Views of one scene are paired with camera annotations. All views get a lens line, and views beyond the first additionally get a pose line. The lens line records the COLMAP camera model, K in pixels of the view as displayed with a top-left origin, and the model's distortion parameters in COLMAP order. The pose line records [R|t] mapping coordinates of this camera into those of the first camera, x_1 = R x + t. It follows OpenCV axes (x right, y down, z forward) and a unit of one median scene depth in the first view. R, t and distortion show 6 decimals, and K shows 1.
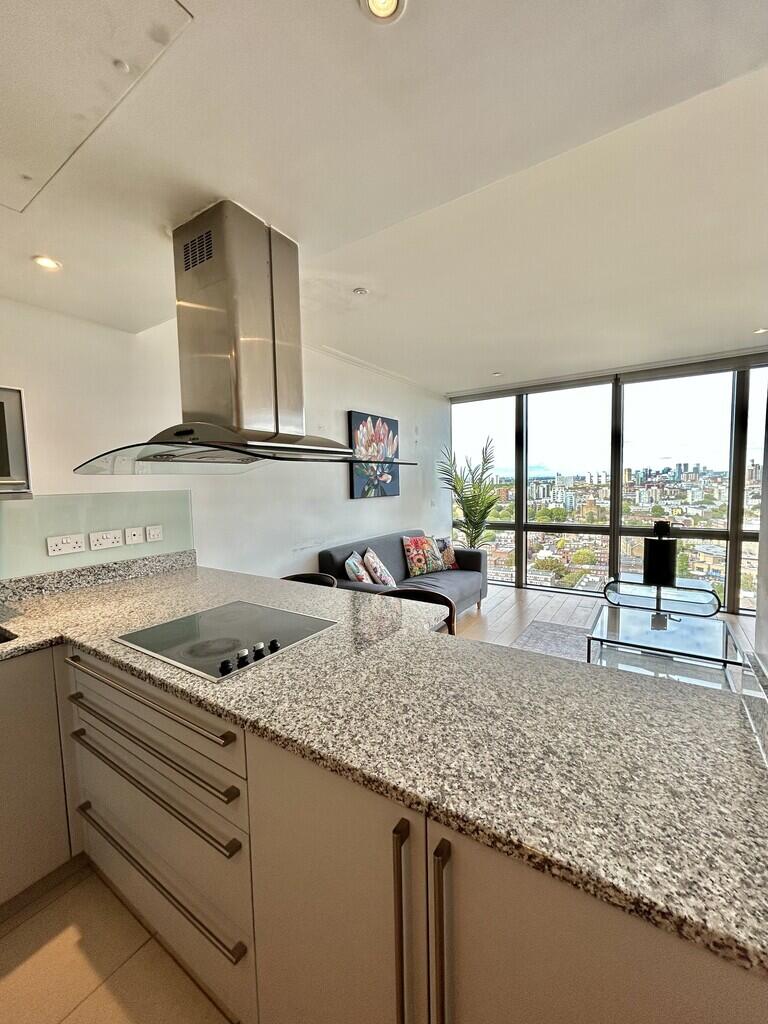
lens RADIAL K [[409.3, 0, 380.3], [0, 409.3, 509.6], [0, 0, 1]] dist [-0.000608, -0.000858]
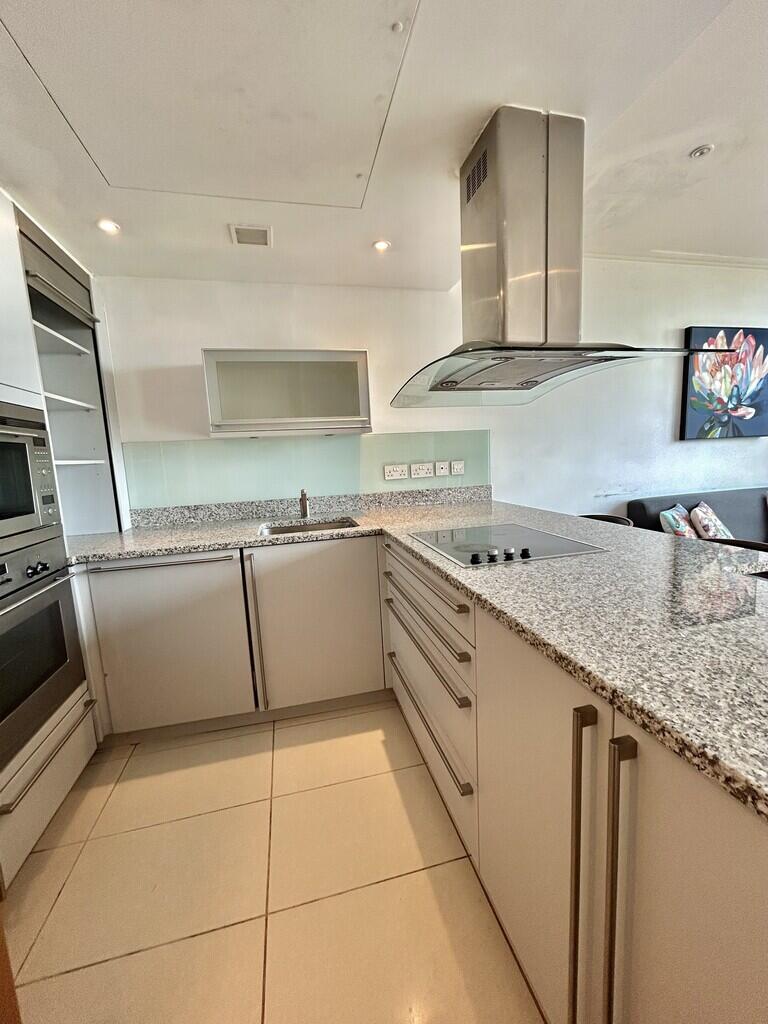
lens RADIAL K [[409.3, 0, 387.4], [0, 409.3, 512.5], [0, 0, 1]] dist [-0.000608, -0.000858]
pose [[0.732478, 0.080582, -0.676005, 0.163442], [-0.019125, 0.995014, 0.097886, 0.127300], [0.680522, -0.058771, 0.730367, 0.018624]]
